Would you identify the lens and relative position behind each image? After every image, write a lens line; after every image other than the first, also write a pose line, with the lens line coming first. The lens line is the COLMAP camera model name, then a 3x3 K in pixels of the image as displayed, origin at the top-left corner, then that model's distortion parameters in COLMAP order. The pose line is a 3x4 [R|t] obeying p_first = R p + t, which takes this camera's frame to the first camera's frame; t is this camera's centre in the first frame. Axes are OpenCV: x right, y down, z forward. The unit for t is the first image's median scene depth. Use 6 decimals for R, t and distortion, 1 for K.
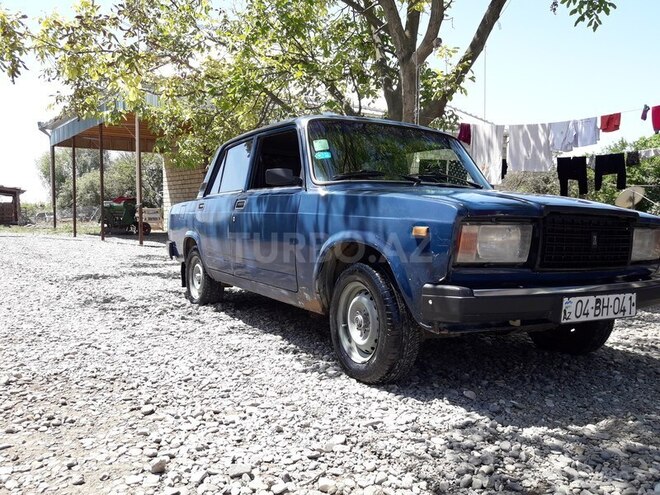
lens RADIAL K [[597.4, 0, 330.0], [0, 597.4, 247.5], [0, 0, 1]] dist [0.006753, 0.004585]
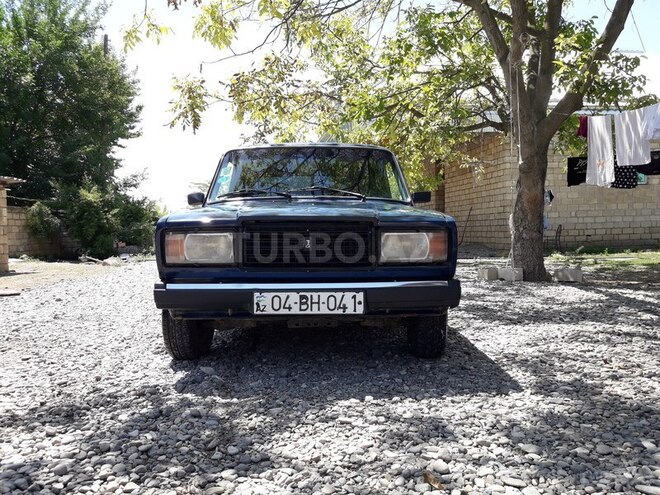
lens RADIAL K [[597.4, 0, 330.0], [0, 597.4, 247.5], [0, 0, 1]] dist [0.006753, 0.004585]
pose [[0.874987, -0.017579, -0.483828, 1.053807], [0.005707, 0.999646, -0.025999, 0.025334], [0.484114, 0.019987, 0.874777, 0.033759]]
